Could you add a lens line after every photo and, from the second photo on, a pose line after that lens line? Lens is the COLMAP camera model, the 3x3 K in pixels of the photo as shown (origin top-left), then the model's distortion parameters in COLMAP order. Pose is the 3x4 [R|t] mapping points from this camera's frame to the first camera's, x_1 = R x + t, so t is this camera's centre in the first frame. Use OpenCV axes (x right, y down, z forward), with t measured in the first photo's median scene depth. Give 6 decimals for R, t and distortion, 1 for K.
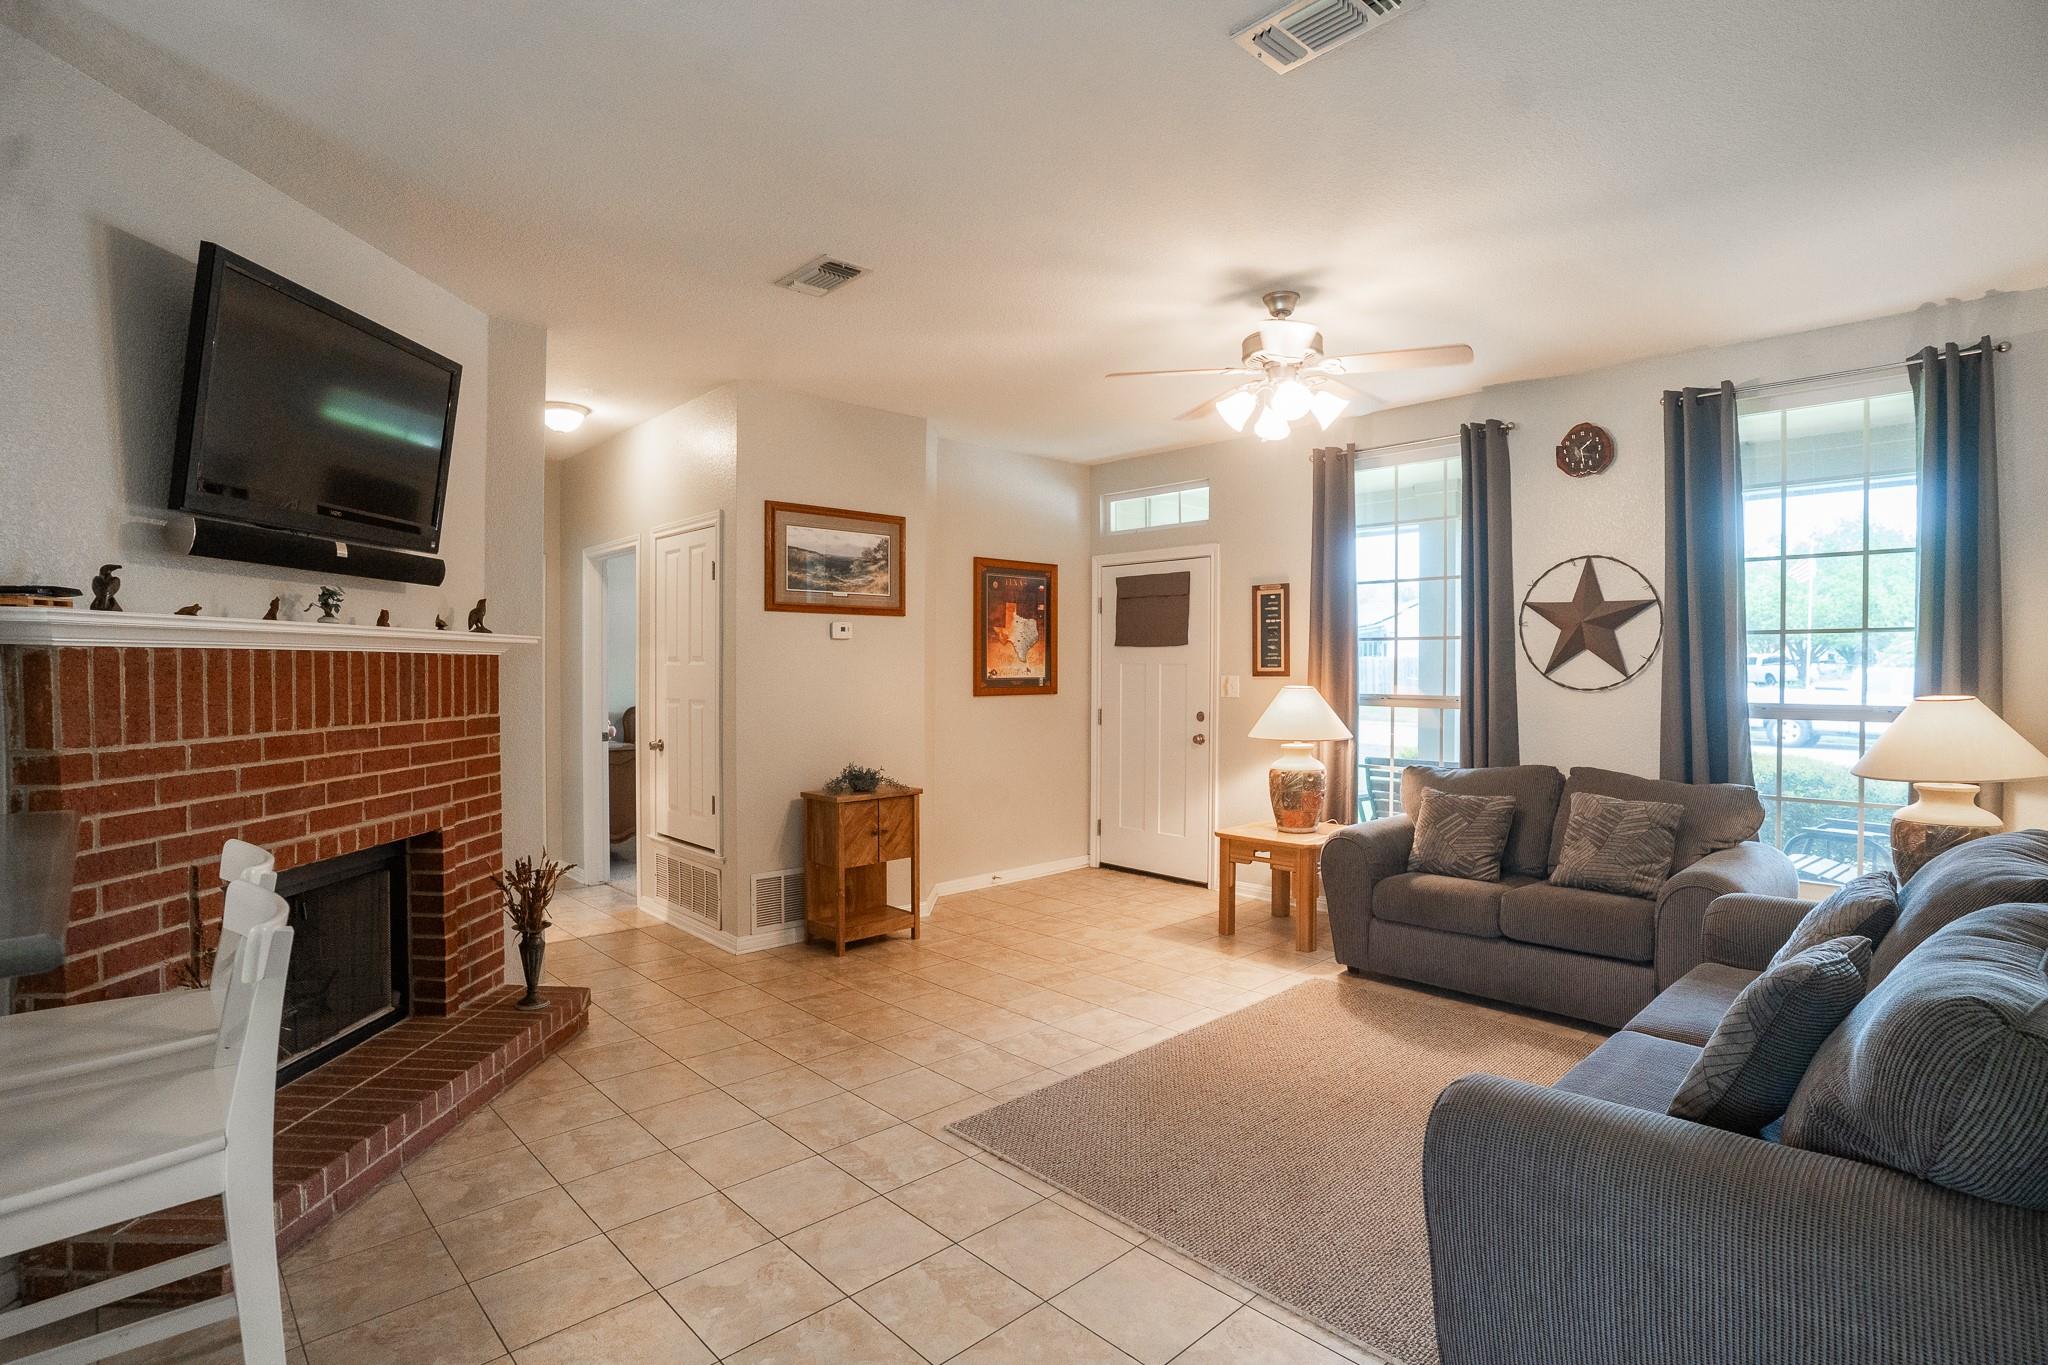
lens RADIAL K [[1008.0, 0, 1018.4], [0, 1008.0, 680.2], [0, 0, 1]] dist [-0.081005, 0.038120]
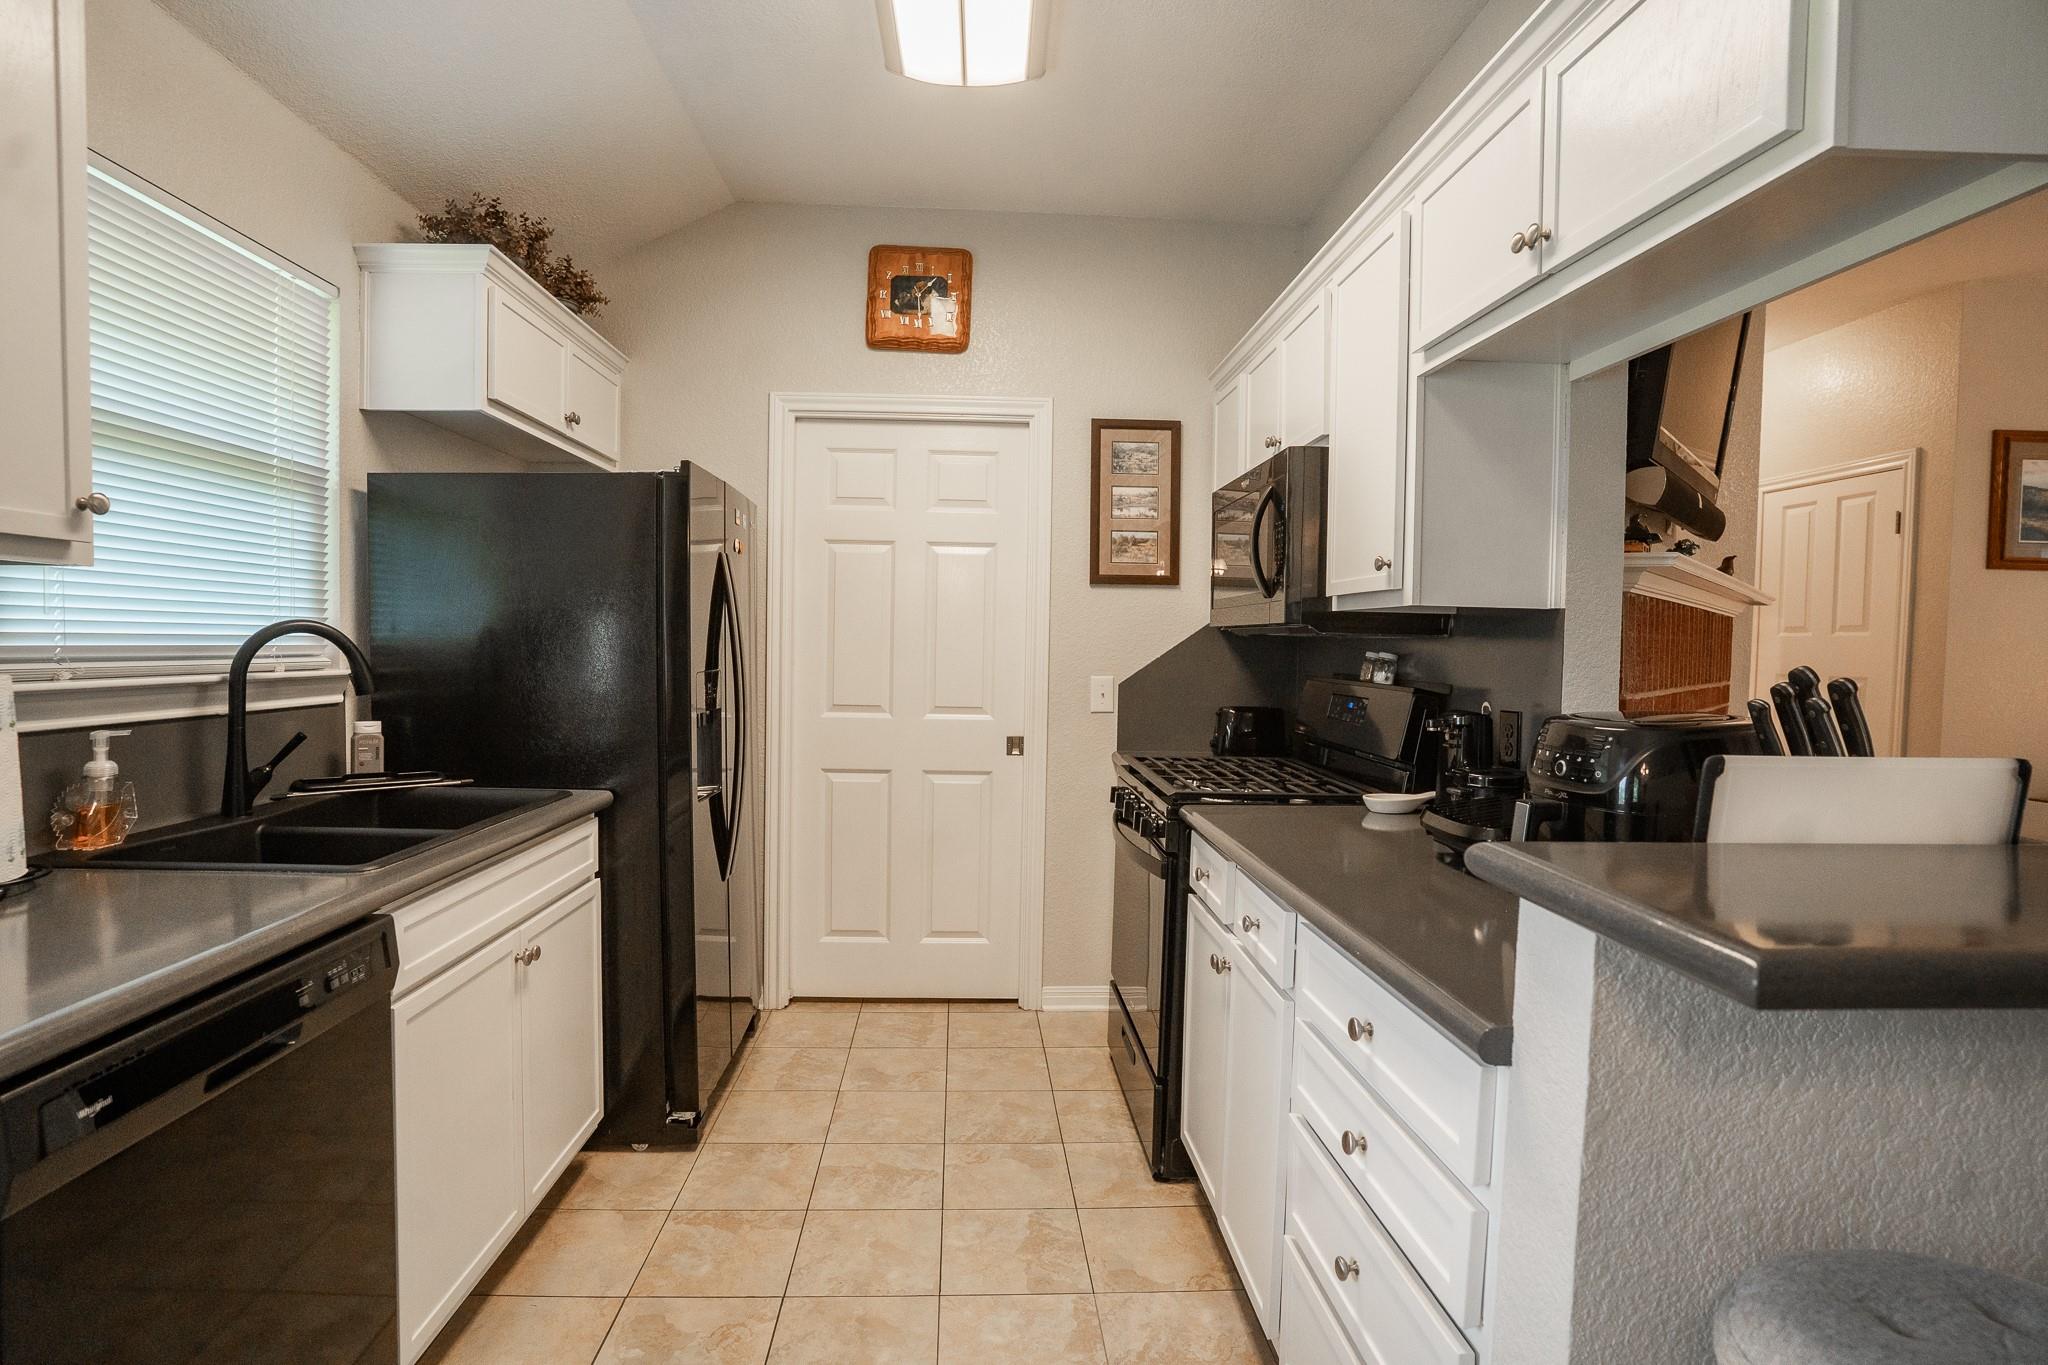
lens RADIAL K [[1008.0, 0, 1018.4], [0, 1008.0, 680.2], [0, 0, 1]] dist [-0.081005, 0.038120]
pose [[0.763722, 0.037901, -0.644432, -0.478700], [-0.026691, 0.999275, 0.027138, 0.027199], [0.644994, -0.003525, 0.764180, -0.126374]]
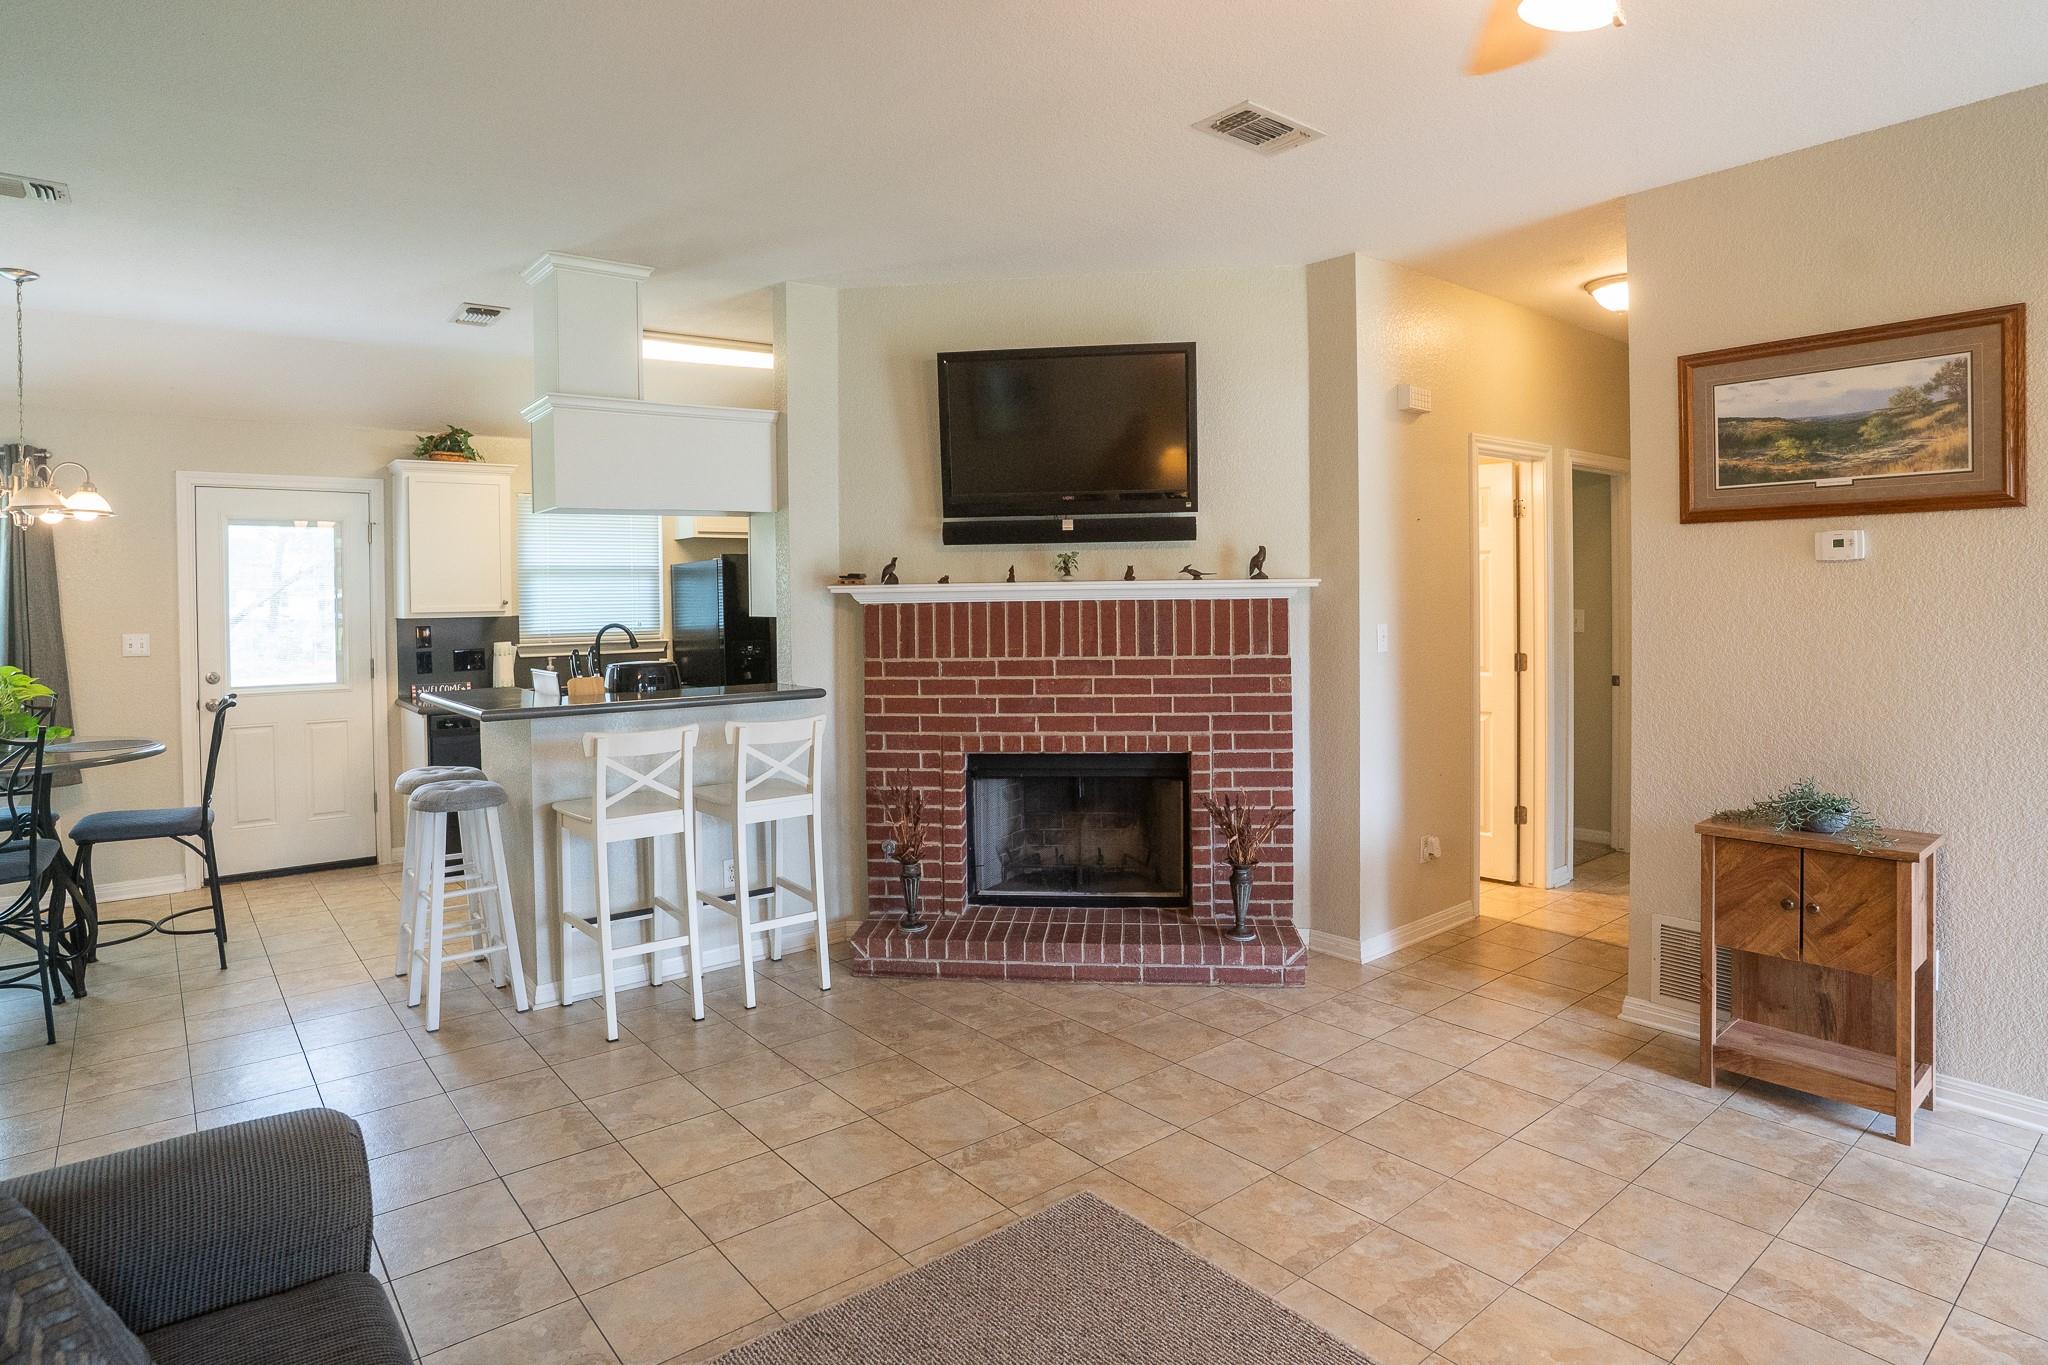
lens RADIAL K [[1112.0, 0, 988.7], [0, 1112.0, 606.5], [0, 0, 1]] dist [-0.087017, 0.042925]
pose [[-0.085199, 0.012698, -0.996283, 0.691167], [0.001047, 0.999919, 0.012655, -0.034213], [0.996363, 0.000035, -0.085206, 0.845244]]
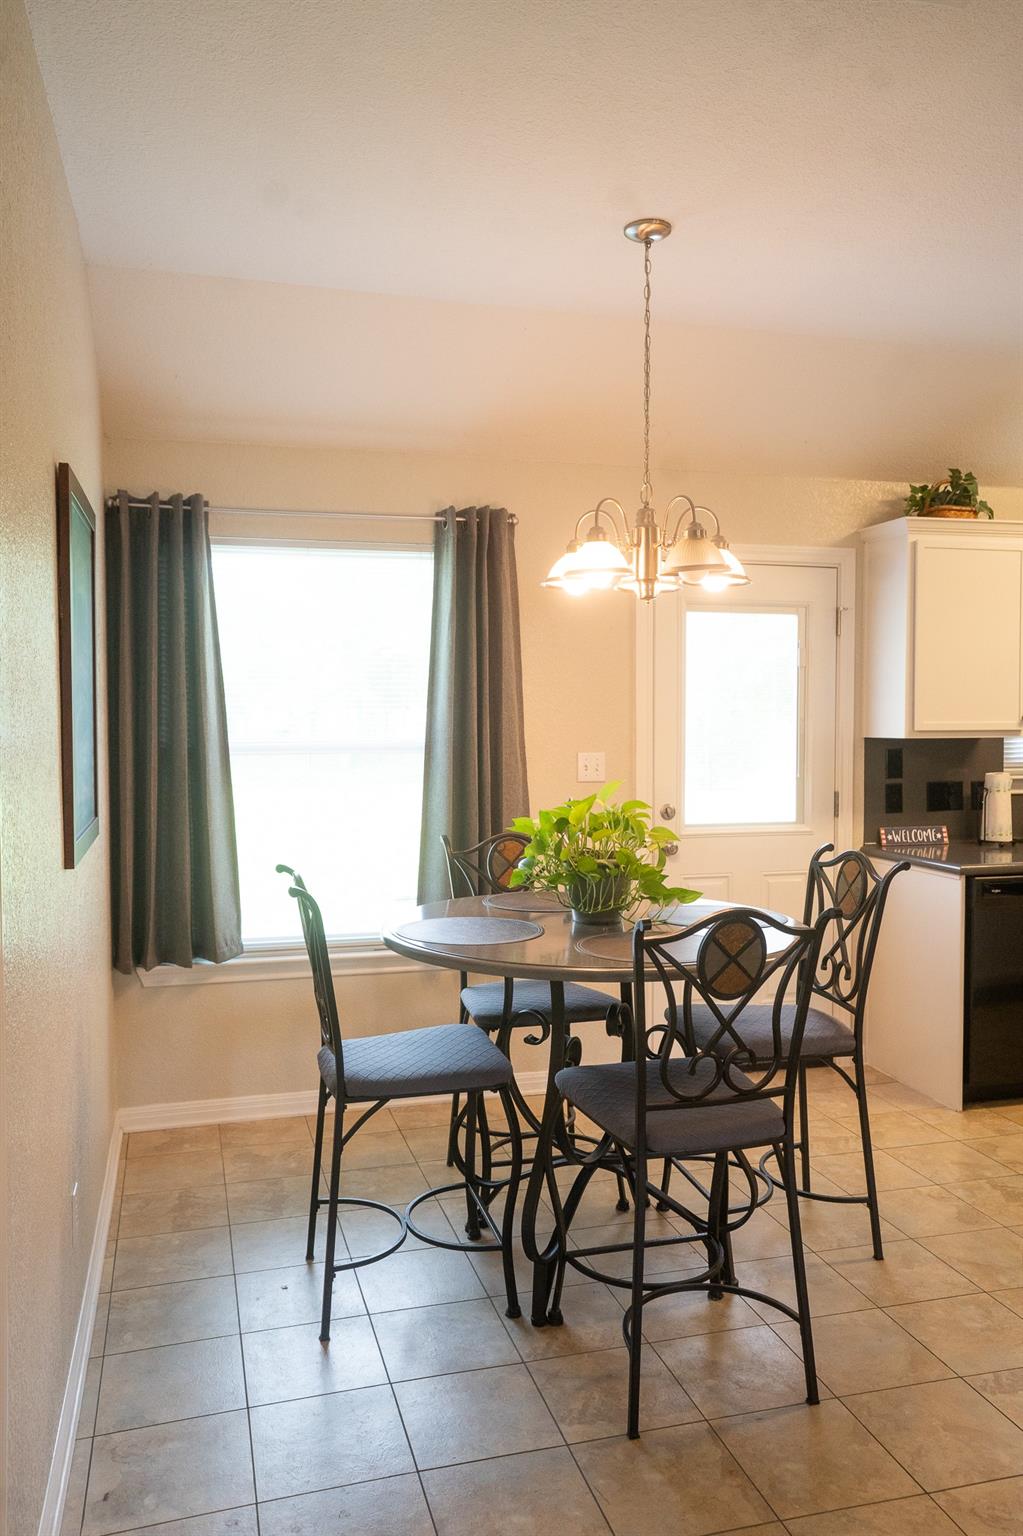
lens RADIAL K [[1173.1, 0, 504.9], [0, 1173.1, 767.4], [0, 0, 1]] dist [-0.007113, 0.072158]
pose [[-0.460815, 0.040760, -0.886560, 0.468188], [-0.009402, 0.998665, 0.050801, -0.025393], [0.887446, 0.031745, -0.459816, 0.016087]]
